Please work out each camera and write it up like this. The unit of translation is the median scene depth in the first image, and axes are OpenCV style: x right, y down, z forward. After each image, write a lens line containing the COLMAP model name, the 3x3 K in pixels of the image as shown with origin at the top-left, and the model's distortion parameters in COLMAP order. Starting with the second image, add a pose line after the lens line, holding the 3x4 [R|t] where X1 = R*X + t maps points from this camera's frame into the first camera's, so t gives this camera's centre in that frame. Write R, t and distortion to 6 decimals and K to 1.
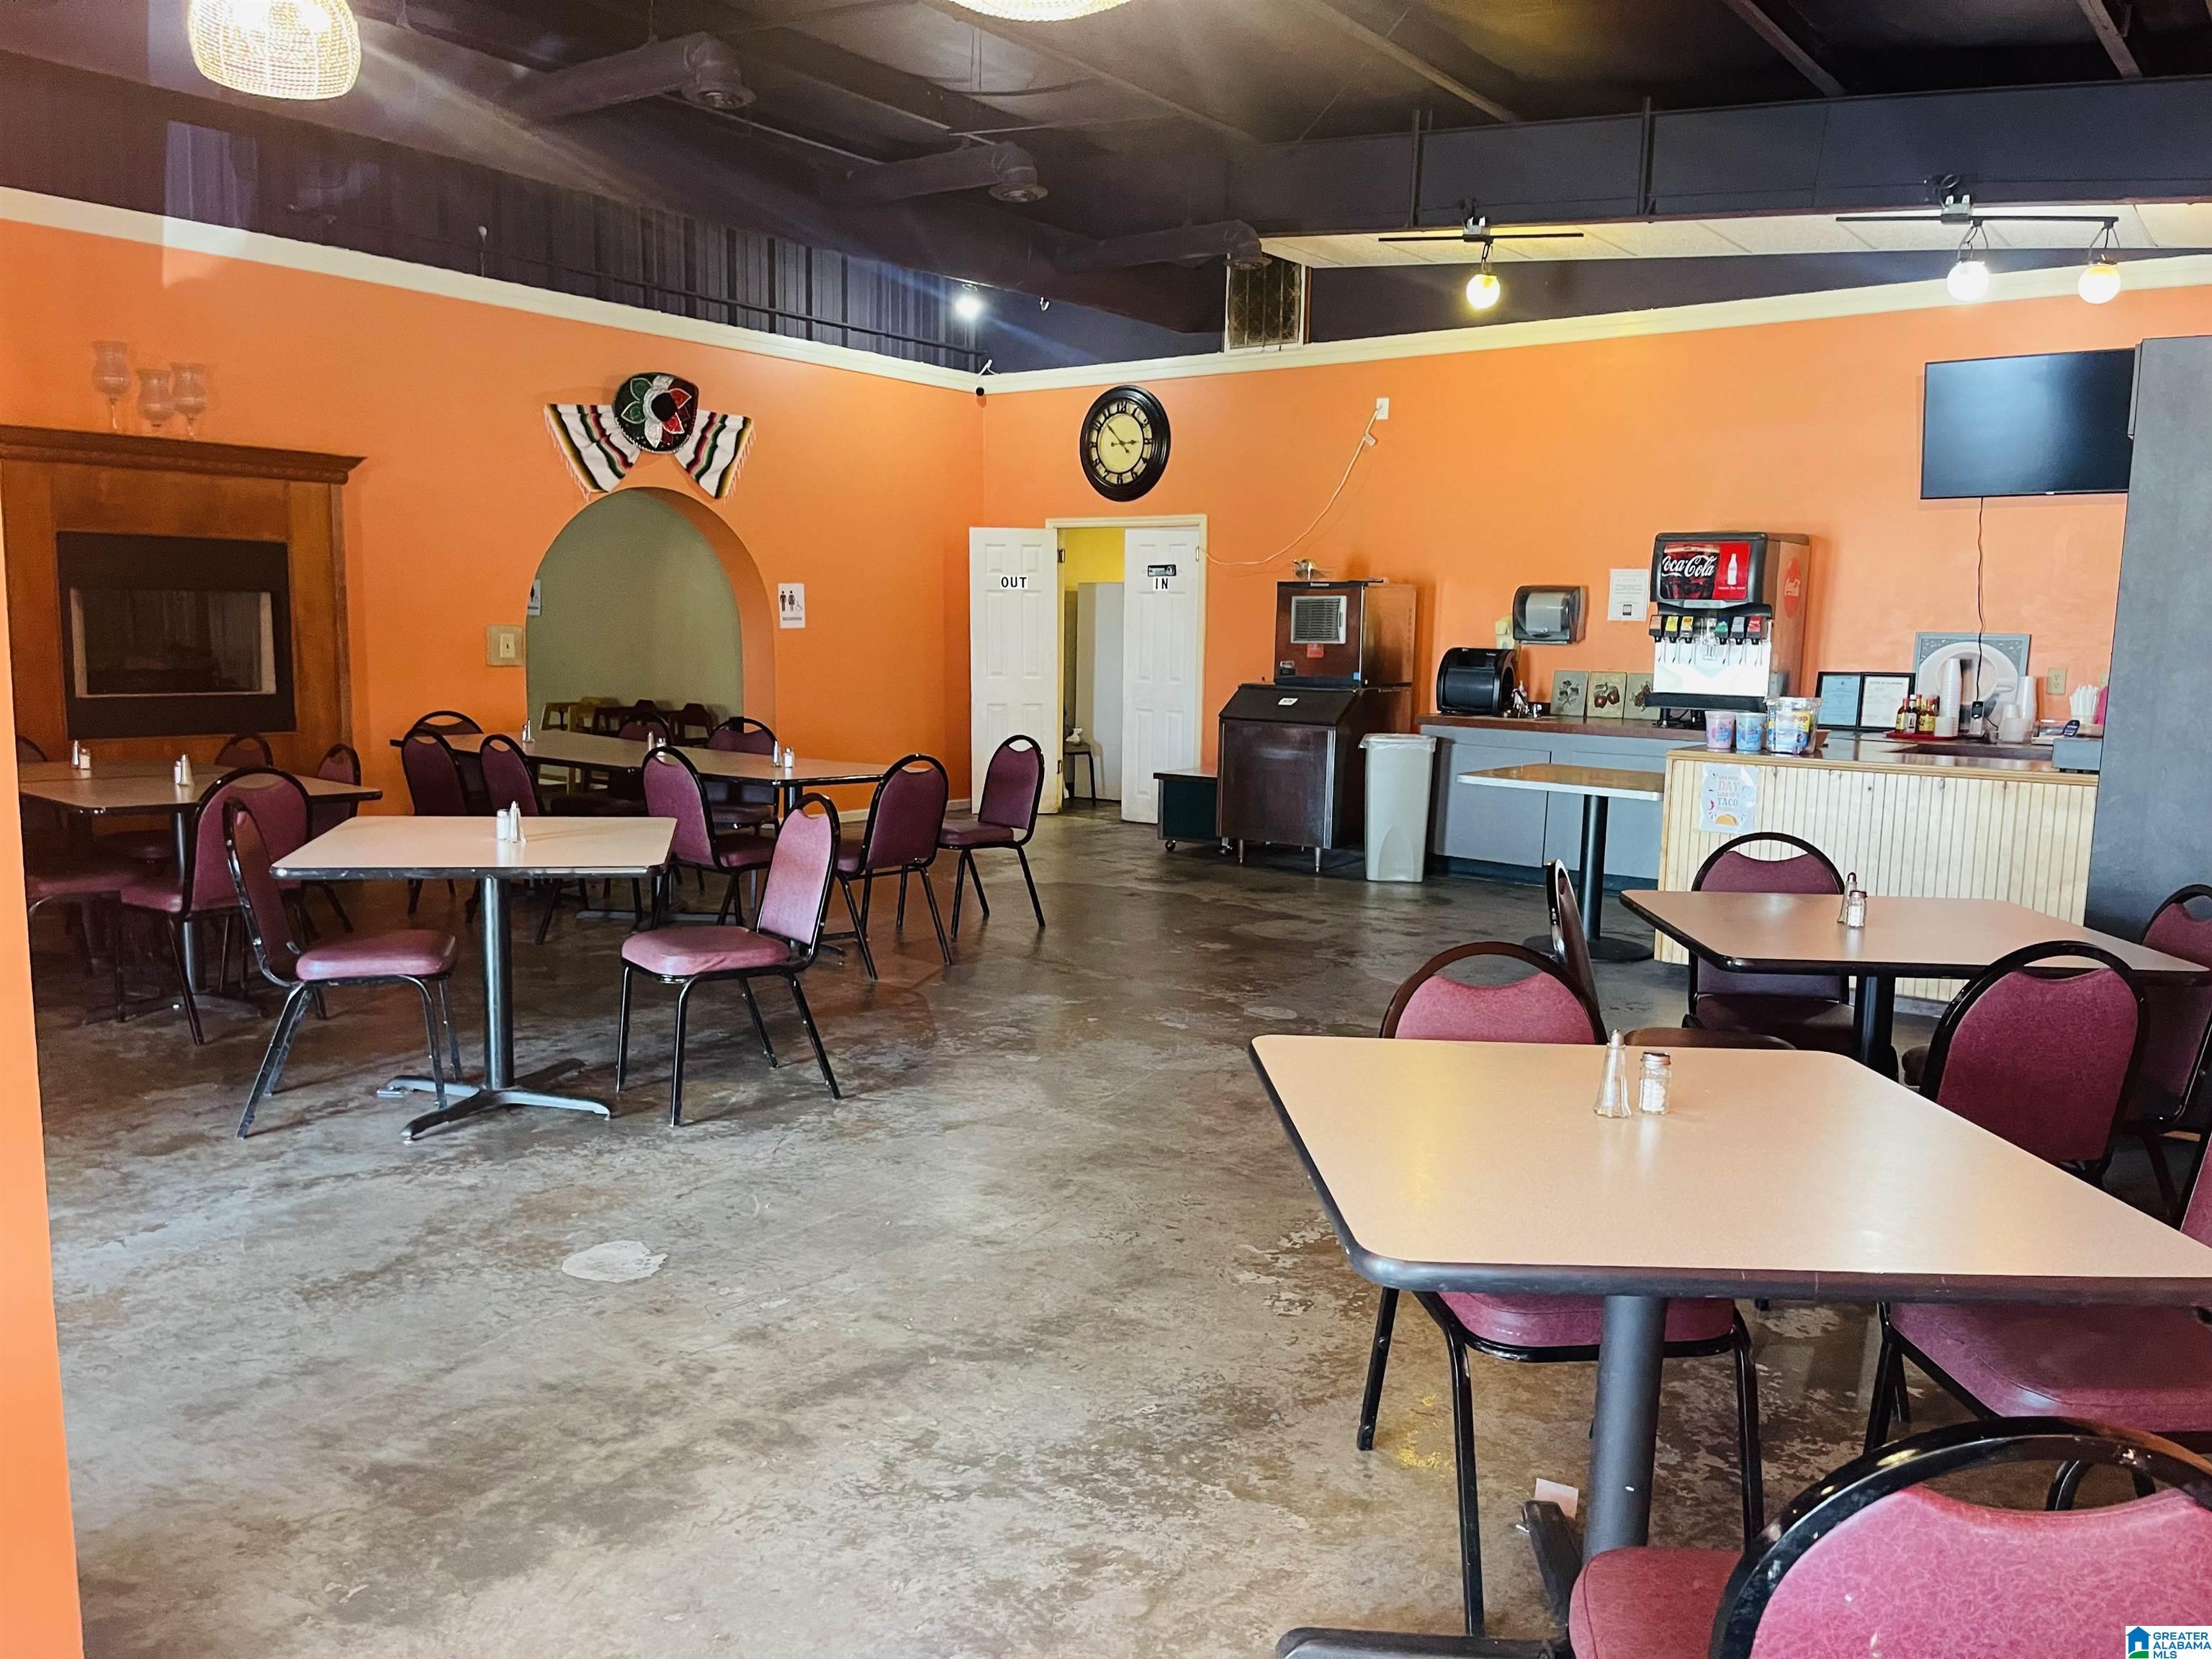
lens RADIAL K [[1671.9, 0, 1110.2], [0, 1671.9, 833.2], [0, 0, 1]] dist [0.026458, -0.032168]
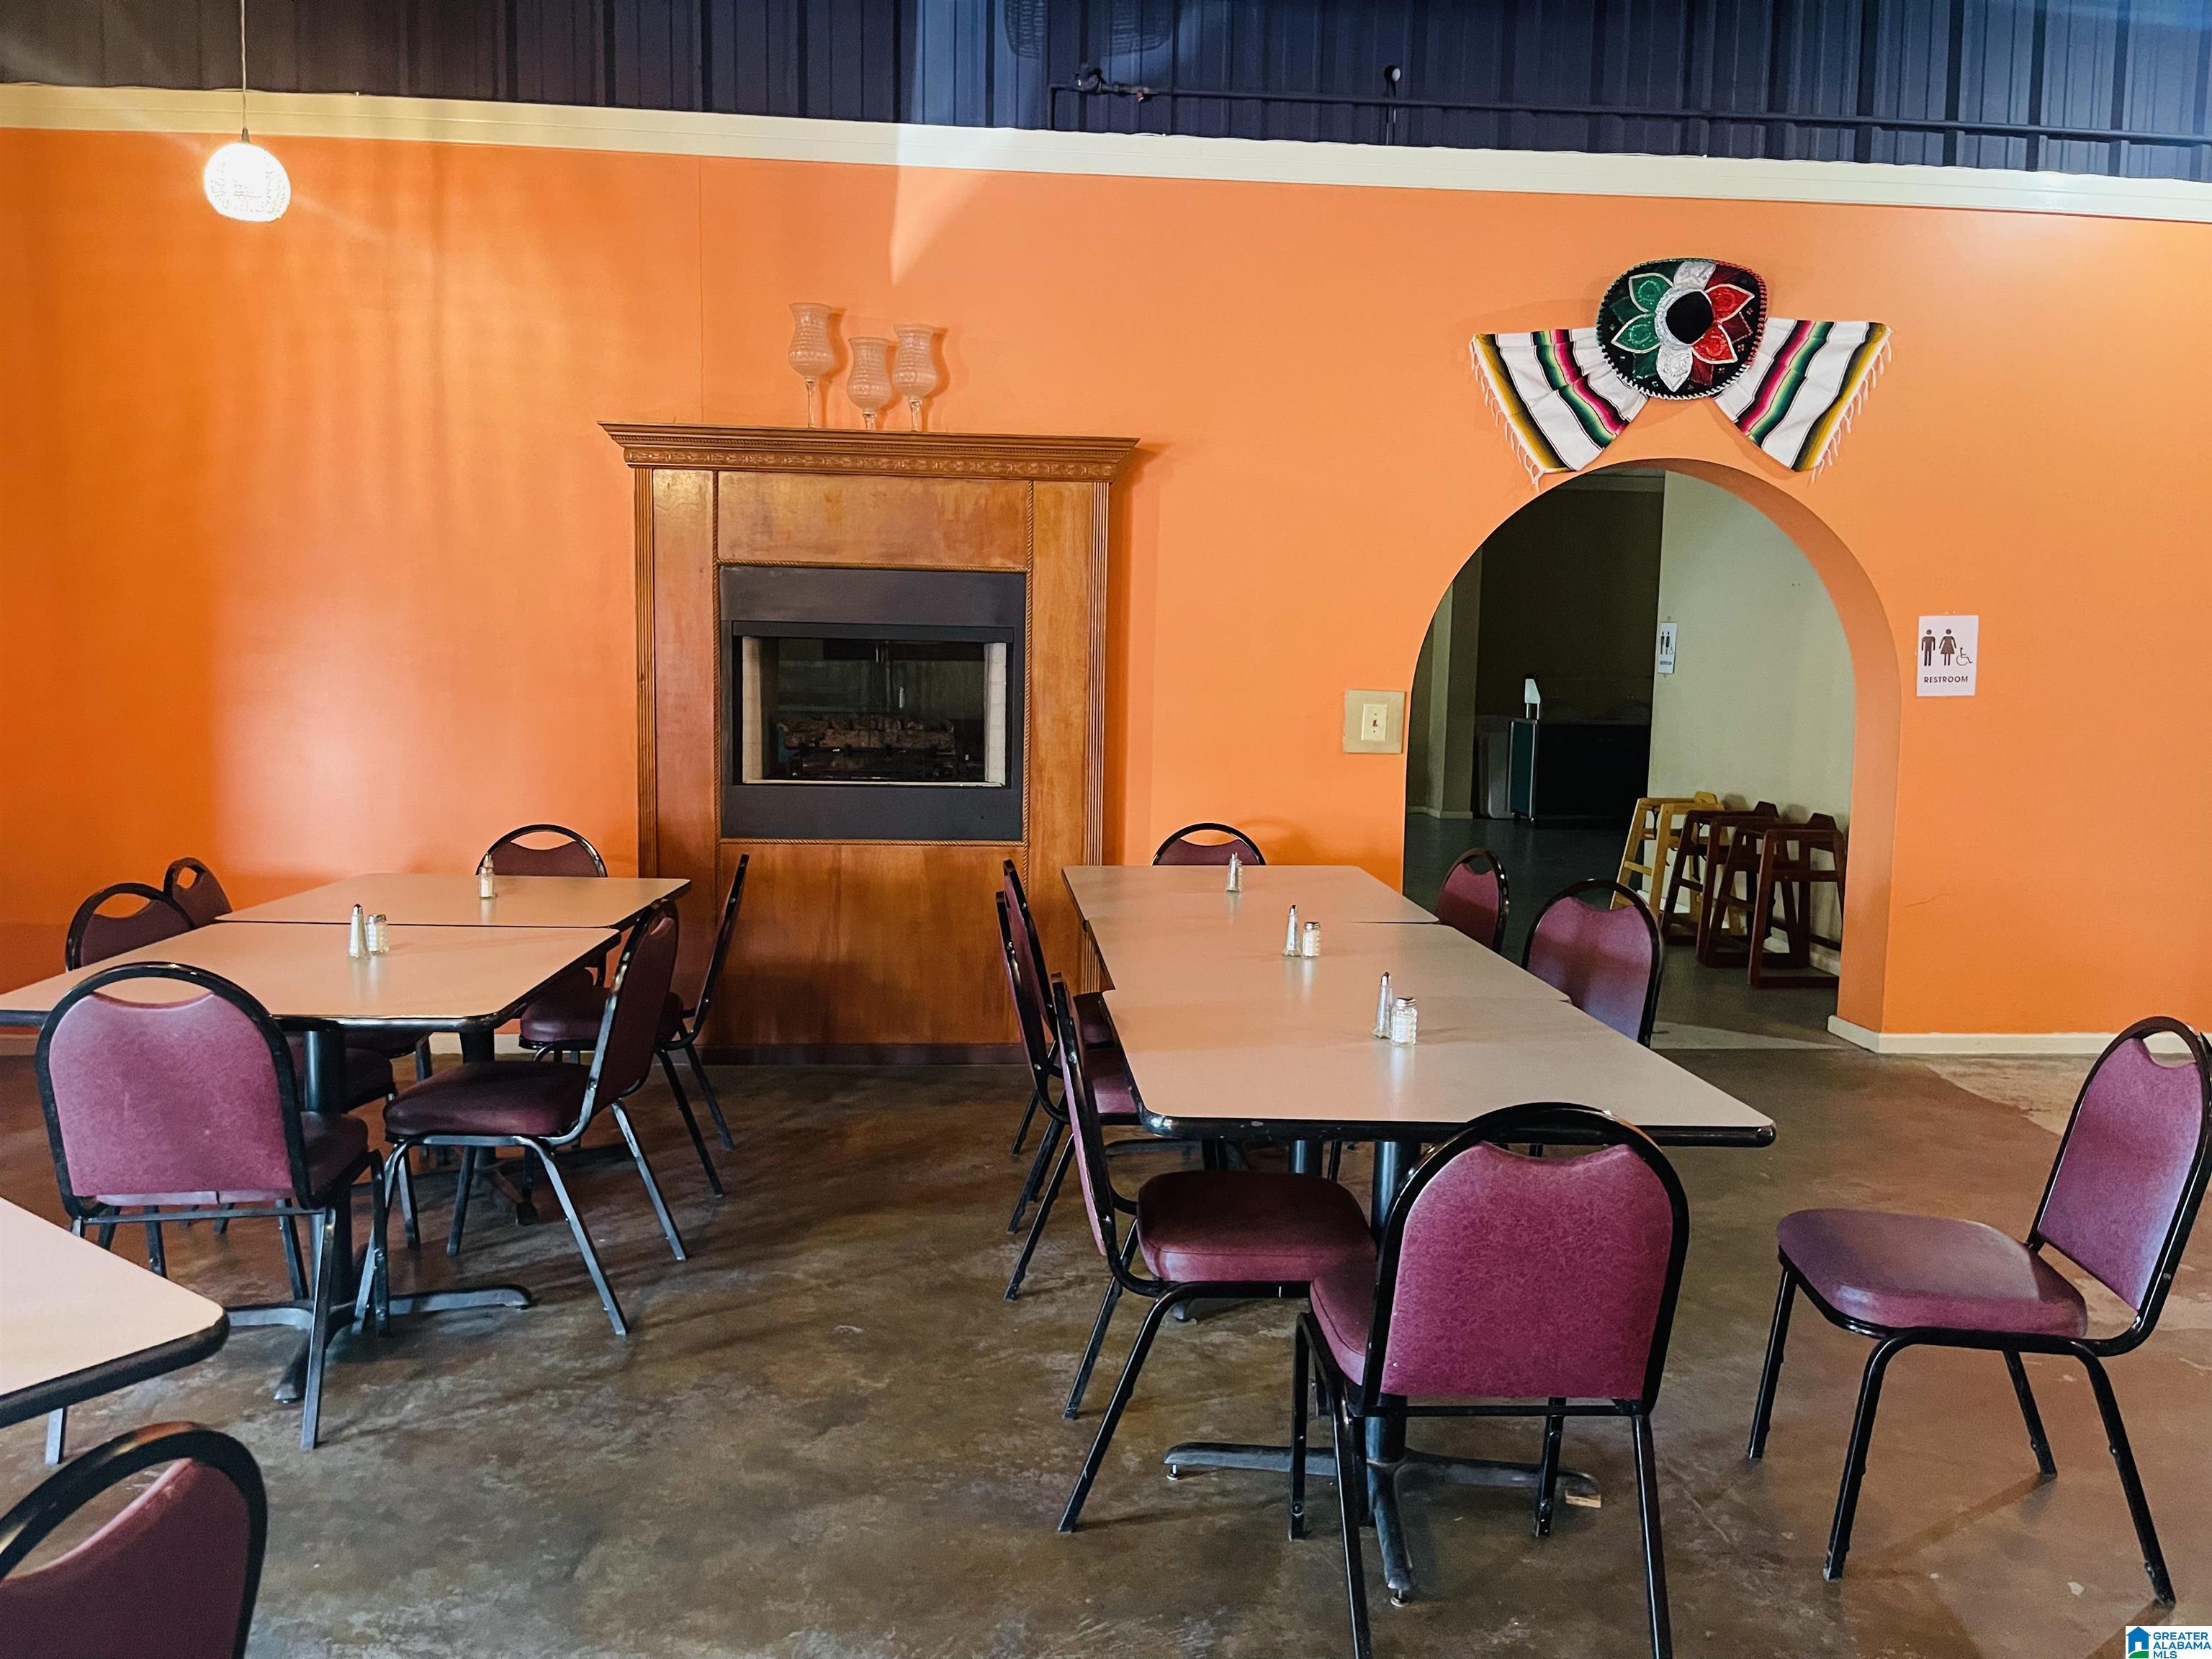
lens RADIAL K [[1671.9, 0, 1109.5], [0, 1671.9, 848.4], [0, 0, 1]] dist [0.026458, -0.032168]
pose [[0.676779, 0.076019, -0.732251, 0.038659], [-0.094196, 0.995421, 0.016281, -0.061649], [0.730136, 0.057956, 0.680840, 0.469602]]
